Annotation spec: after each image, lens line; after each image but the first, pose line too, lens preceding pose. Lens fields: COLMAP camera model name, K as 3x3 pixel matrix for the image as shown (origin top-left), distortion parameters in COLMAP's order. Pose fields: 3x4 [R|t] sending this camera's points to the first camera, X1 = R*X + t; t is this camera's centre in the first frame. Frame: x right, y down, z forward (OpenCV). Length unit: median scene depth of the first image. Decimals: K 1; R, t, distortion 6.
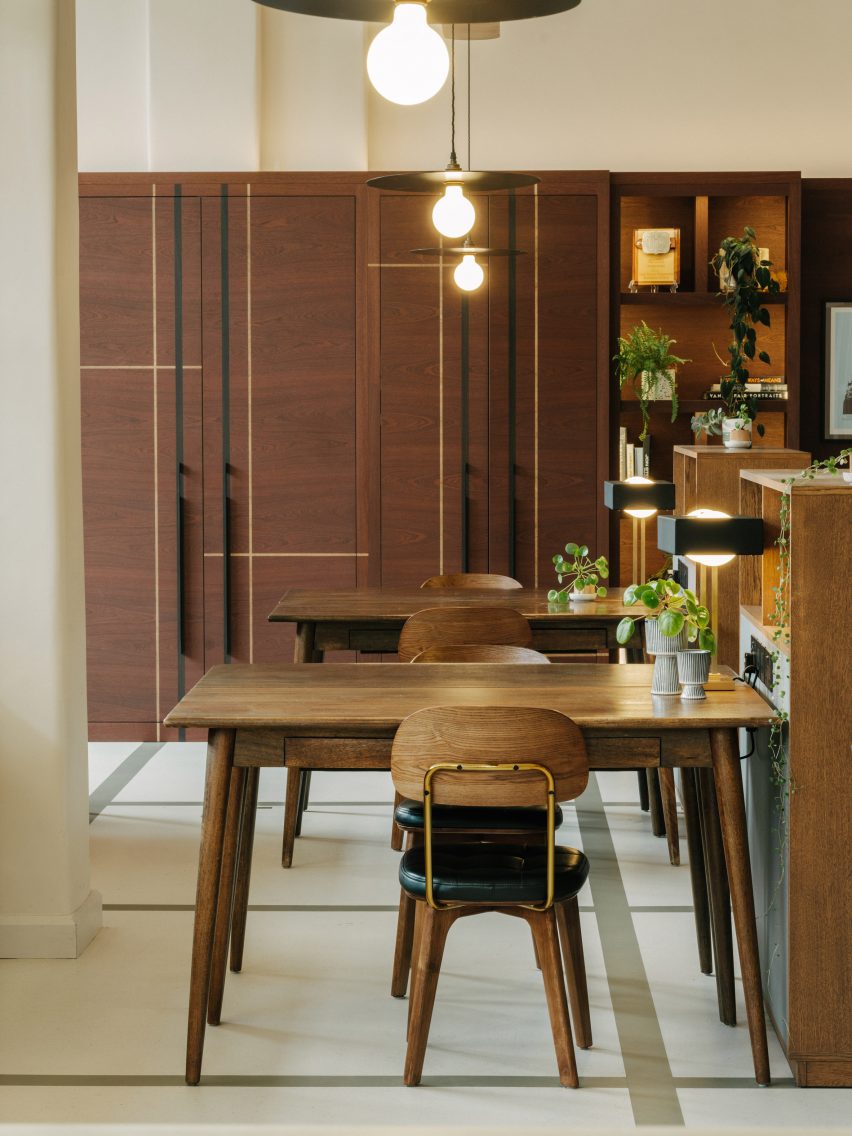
lens RADIAL K [[2859.3, 0, 426.0], [0, 2859.3, 568.0], [0, 0, 1]] dist [0.031371, -0.079073]
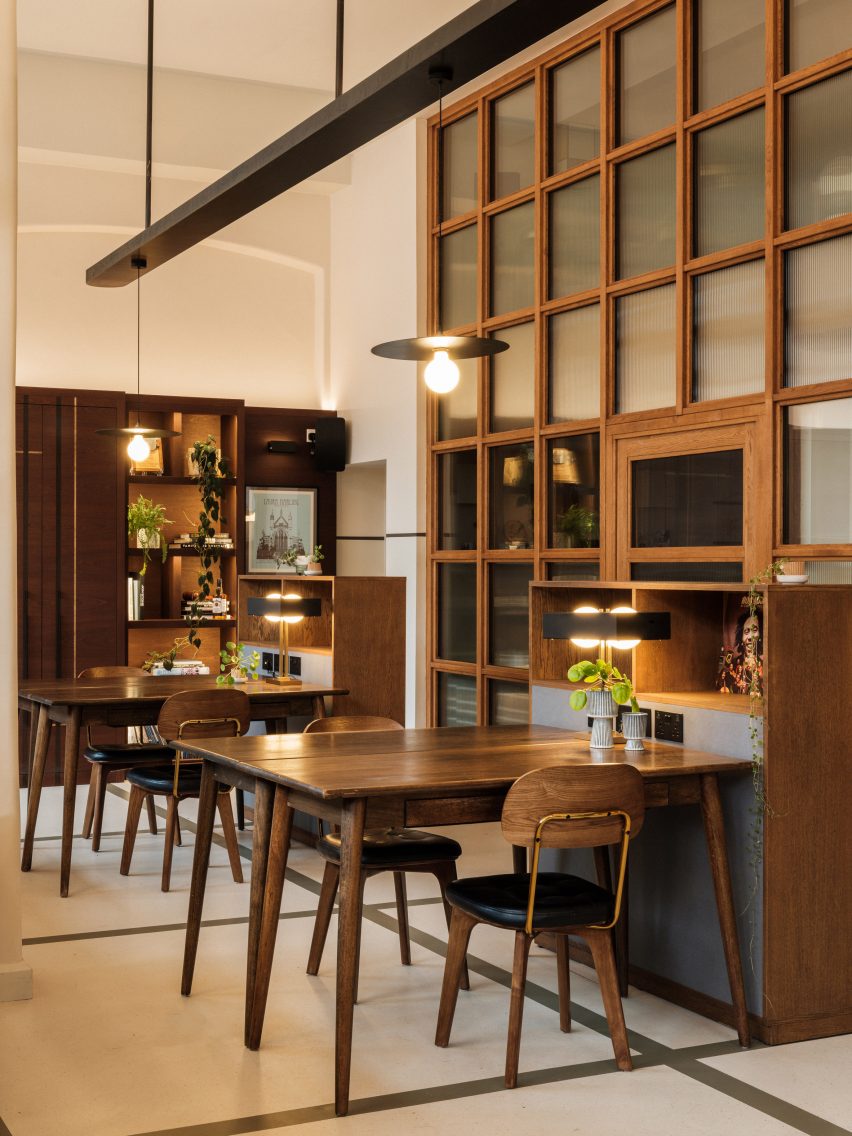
lens RADIAL K [[1579.2, 0, 426.0], [0, 1579.2, 568.0], [0, 0, 1]] dist [0.001608, 0.001911]
pose [[0.885325, 0.005224, 0.464944, -0.321994], [0.023216, 0.998193, -0.055423, 0.000355], [-0.464393, 0.059861, 0.883604, 0.395823]]
